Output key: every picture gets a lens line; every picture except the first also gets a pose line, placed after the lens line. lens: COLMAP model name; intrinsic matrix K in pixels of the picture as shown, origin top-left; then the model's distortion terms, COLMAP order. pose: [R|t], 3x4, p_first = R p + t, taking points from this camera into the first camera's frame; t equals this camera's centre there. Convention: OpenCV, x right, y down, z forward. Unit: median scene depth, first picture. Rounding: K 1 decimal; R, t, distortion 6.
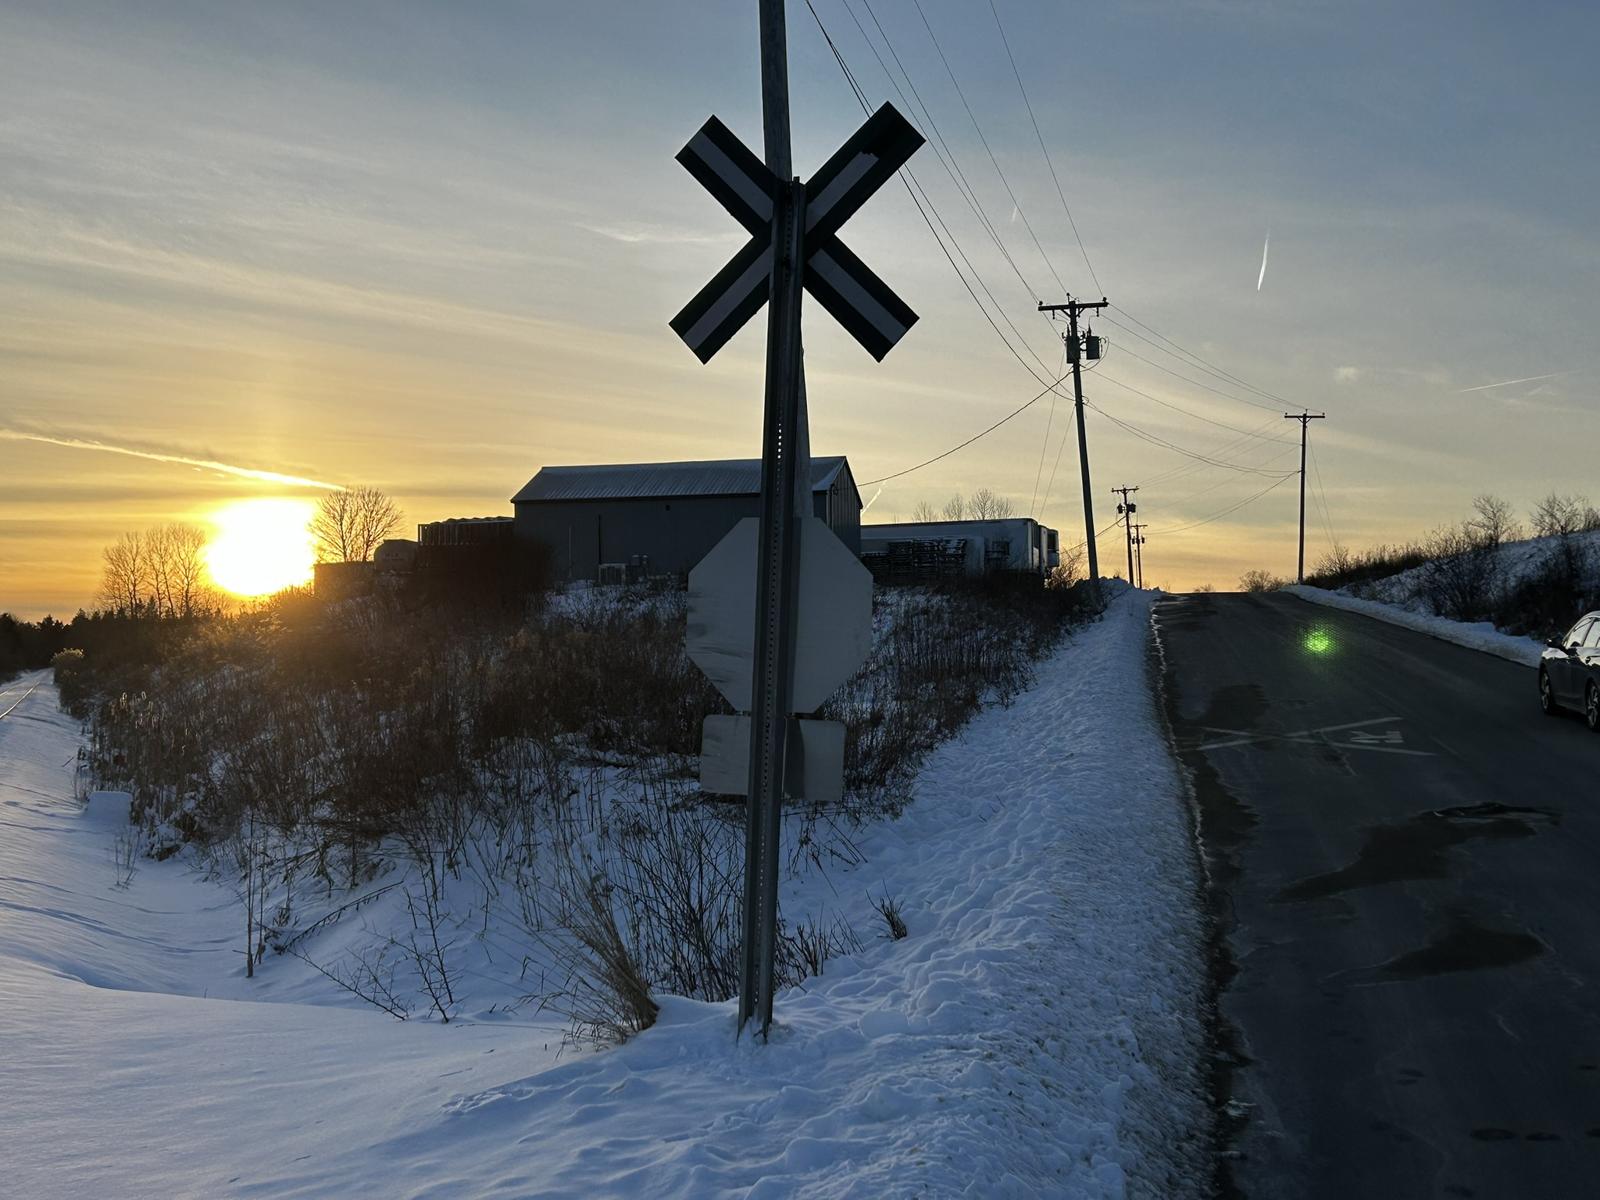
lens RADIAL K [[2191.9, 0, 863.9], [0, 2191.9, 605.2], [0, 0, 1]] dist [0.220275, -0.497909]
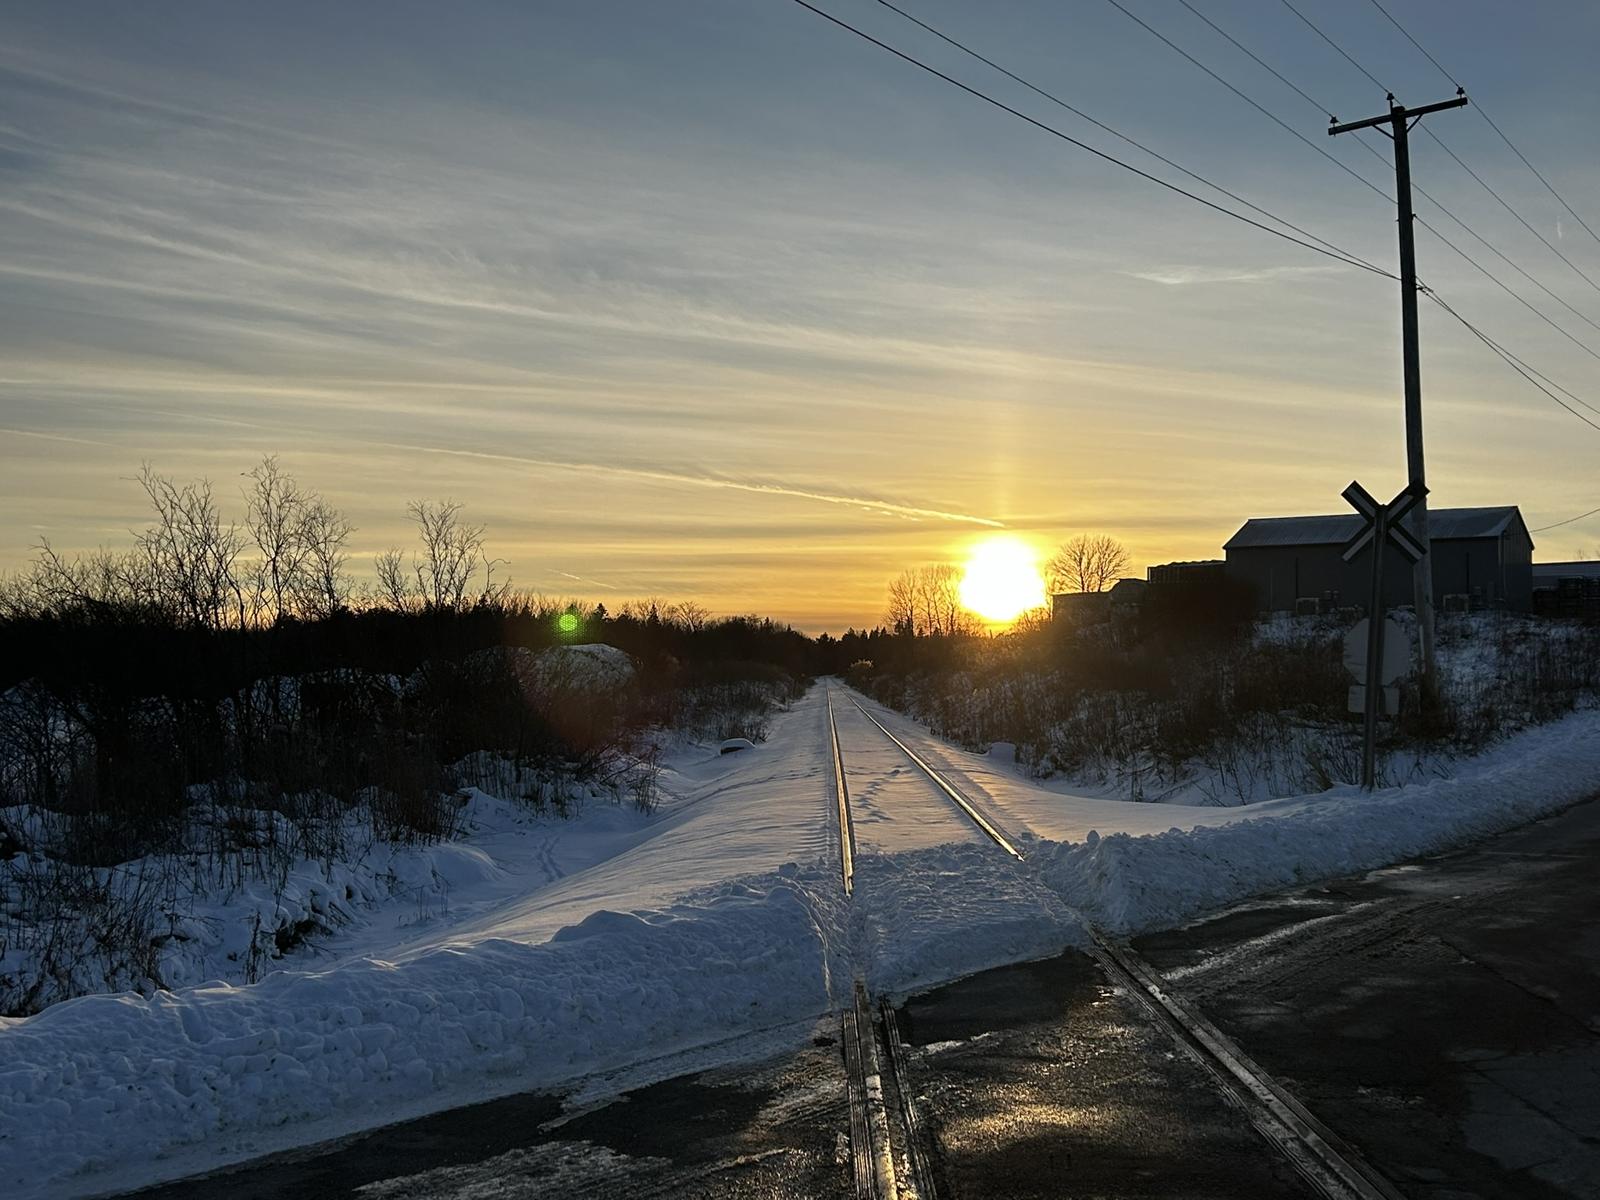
lens RADIAL K [[1825.8, 0, 734.2], [0, 1825.8, 600.0], [0, 0, 1]] dist [0.224874, -0.550047]
pose [[0.915930, -0.000340, -0.401337, 0.015081], [-0.005706, 0.999888, -0.013868, -0.002255], [0.401296, 0.014992, 0.915826, -0.141642]]
